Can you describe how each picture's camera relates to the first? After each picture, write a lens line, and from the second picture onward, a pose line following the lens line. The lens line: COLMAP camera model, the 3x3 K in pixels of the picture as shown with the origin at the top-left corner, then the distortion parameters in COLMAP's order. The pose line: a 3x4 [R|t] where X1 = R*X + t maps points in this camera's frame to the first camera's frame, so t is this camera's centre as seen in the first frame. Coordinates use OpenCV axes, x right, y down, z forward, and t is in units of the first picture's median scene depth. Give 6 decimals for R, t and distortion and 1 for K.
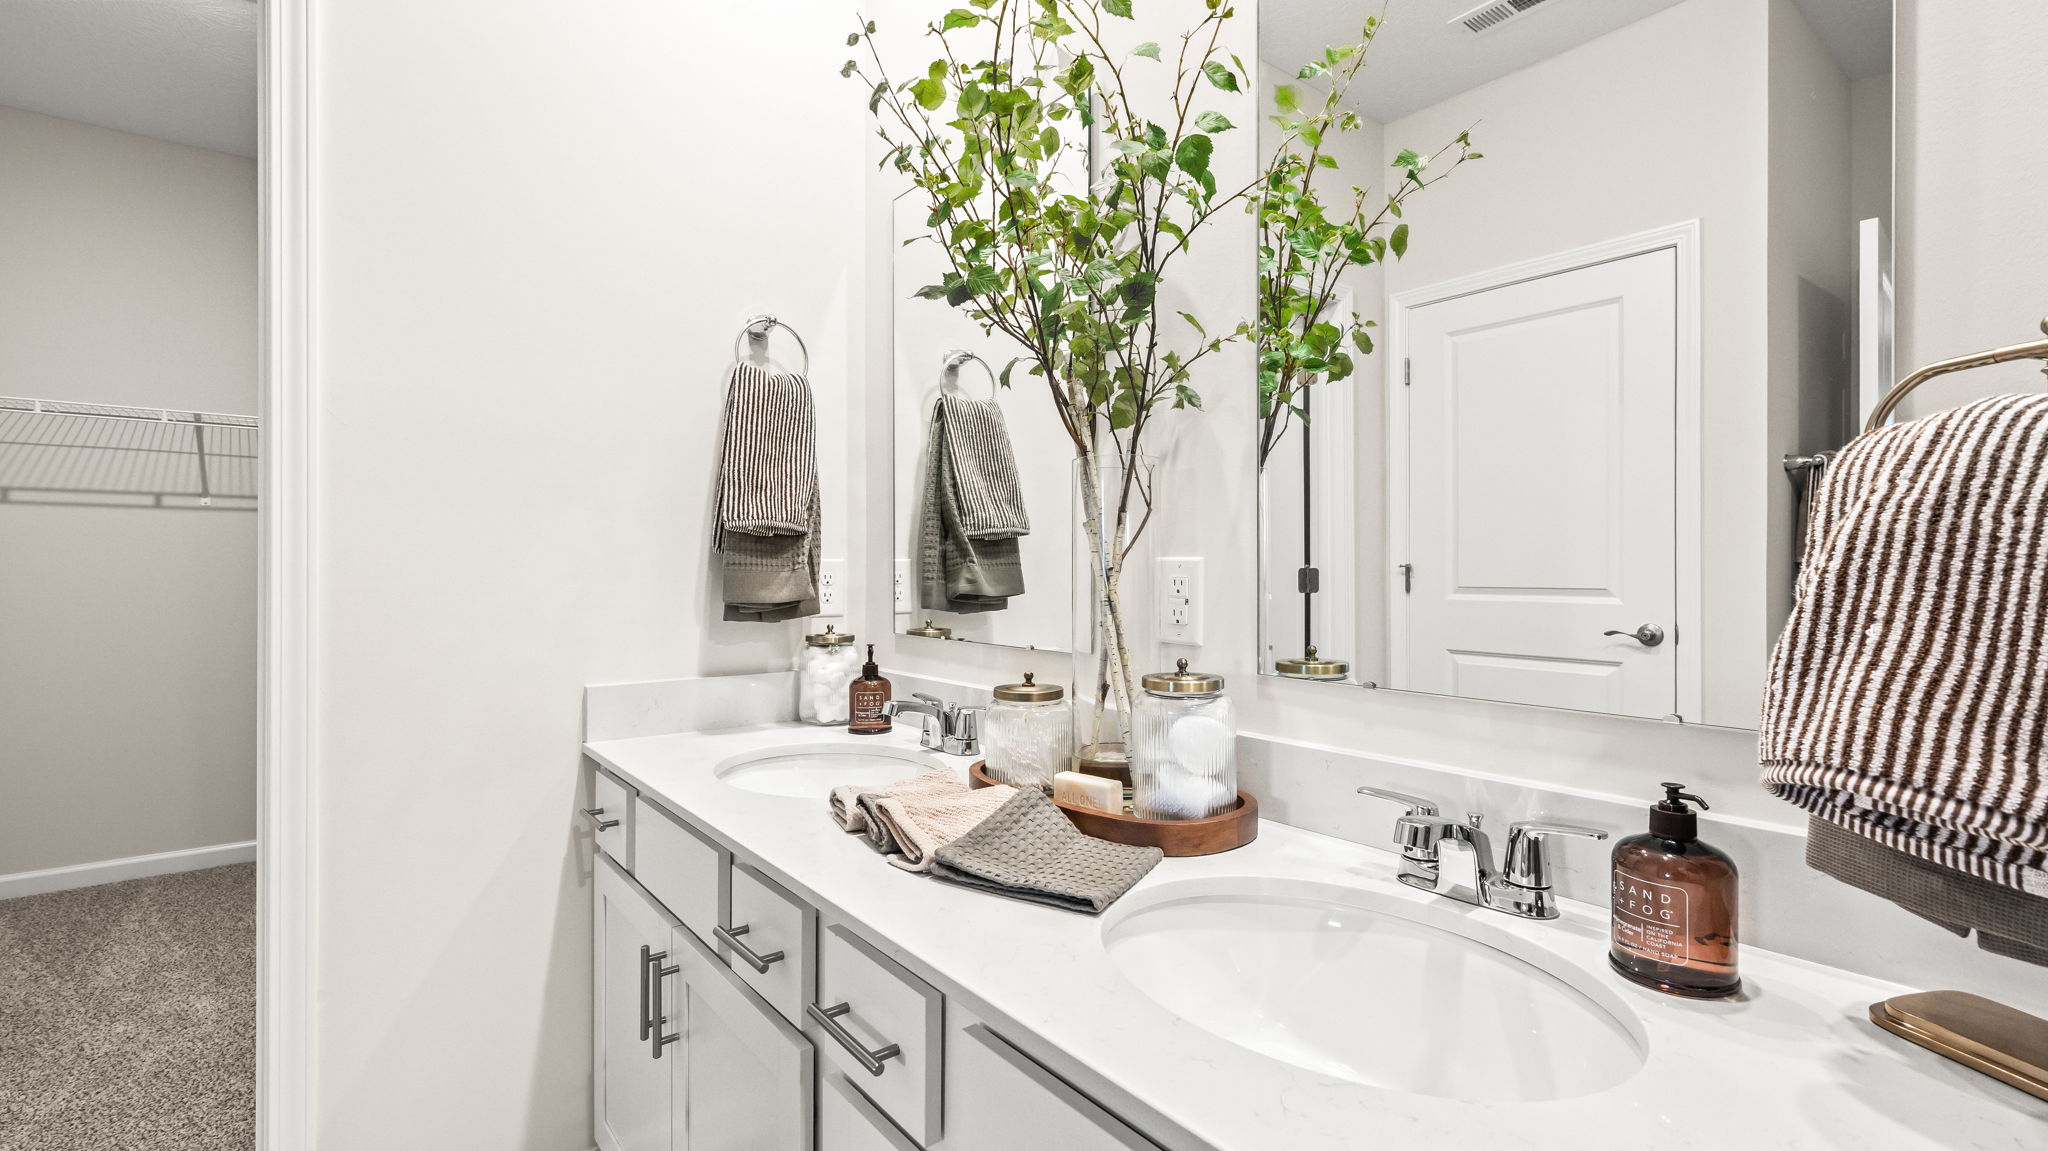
lens RADIAL K [[907.8, 0, 1025.3], [0, 907.8, 569.0], [0, 0, 1]] dist [-0.001991, 0.001035]
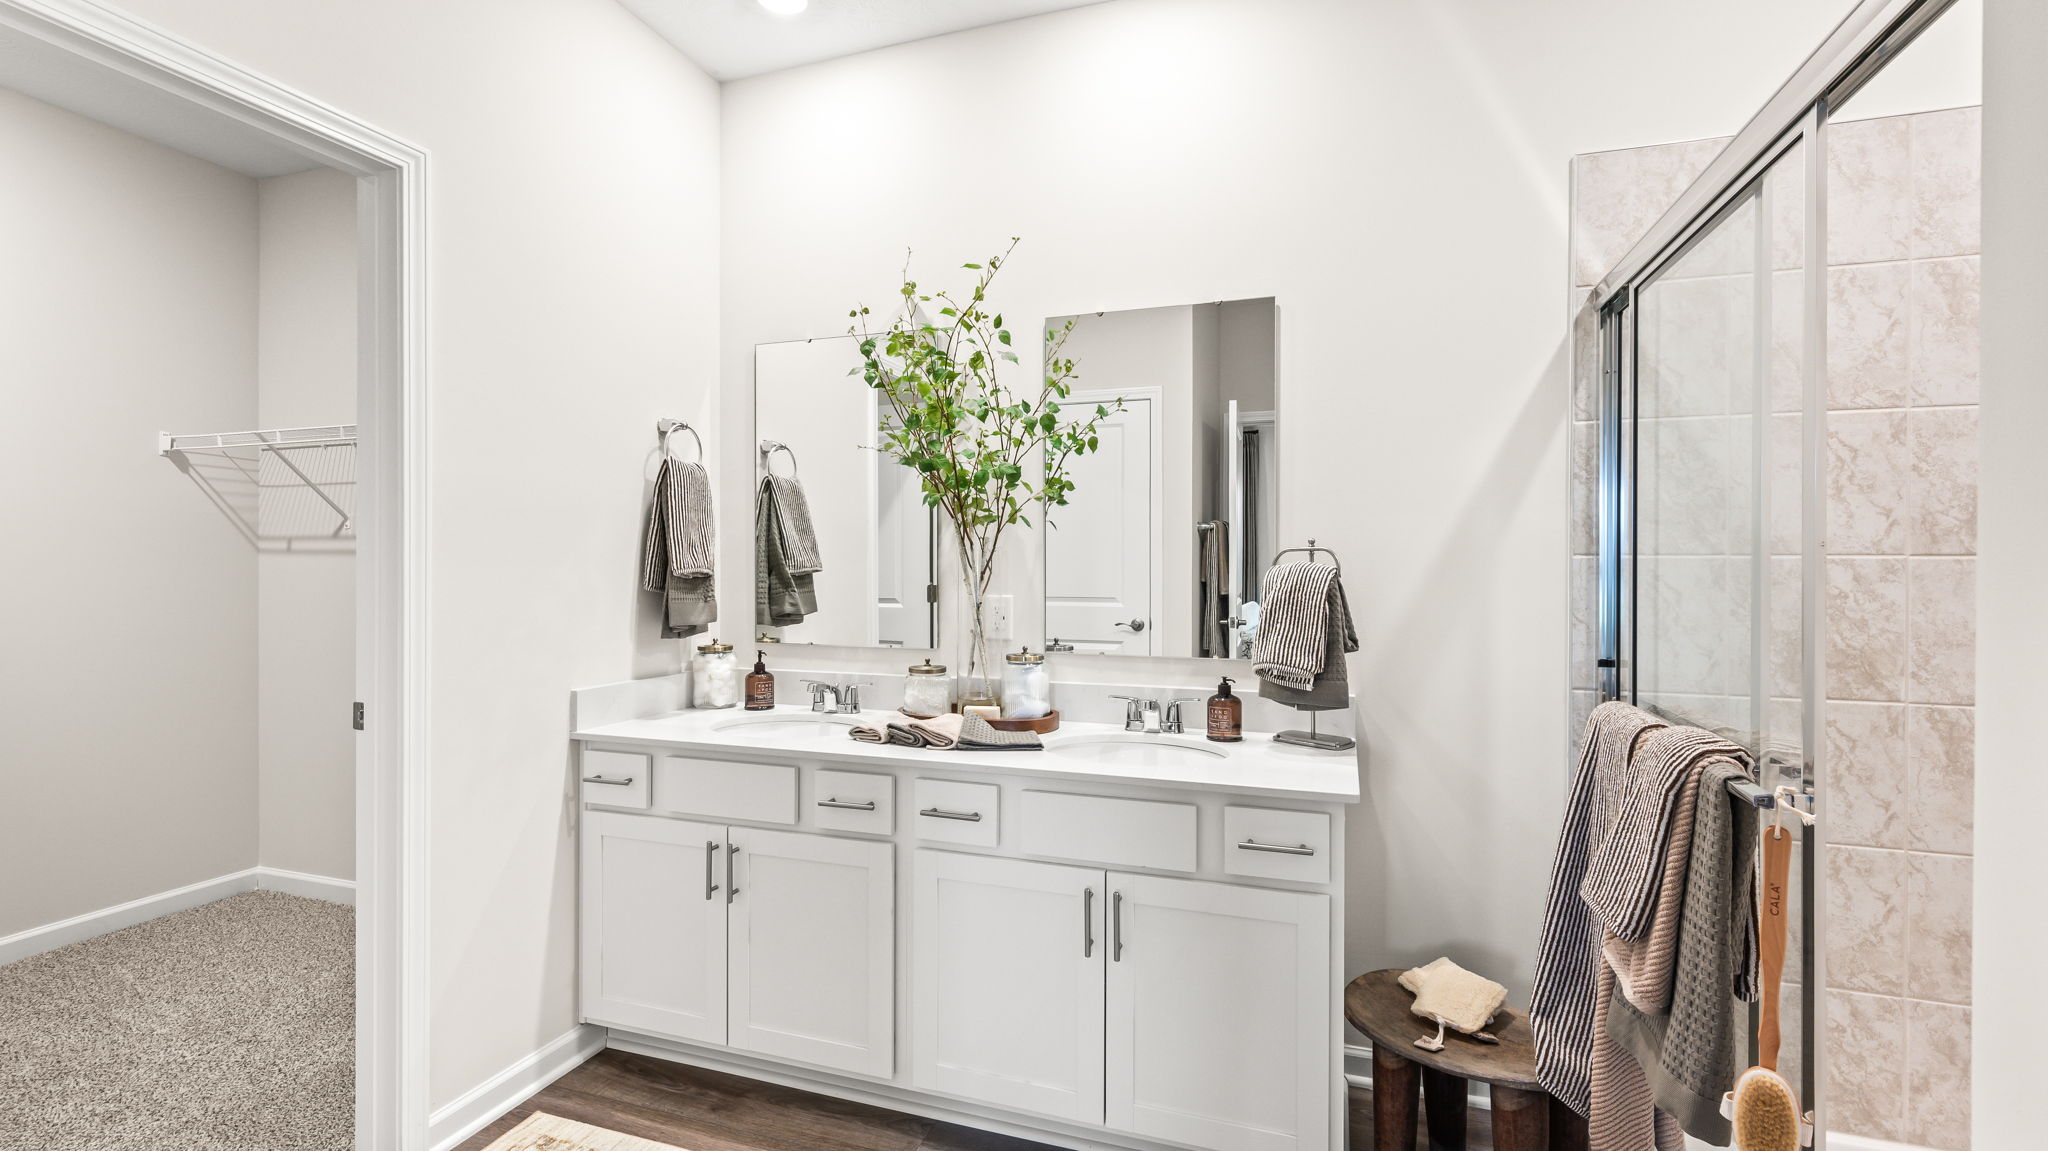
lens RADIAL K [[907.8, 0, 1023.0], [0, 907.8, 570.0], [0, 0, 1]] dist [-0.001991, 0.001035]
pose [[0.847044, -0.002897, 0.531514, -0.598171], [0.000963, 0.999992, 0.003916, -0.054479], [-0.531521, -0.002805, 0.847040, -0.494789]]
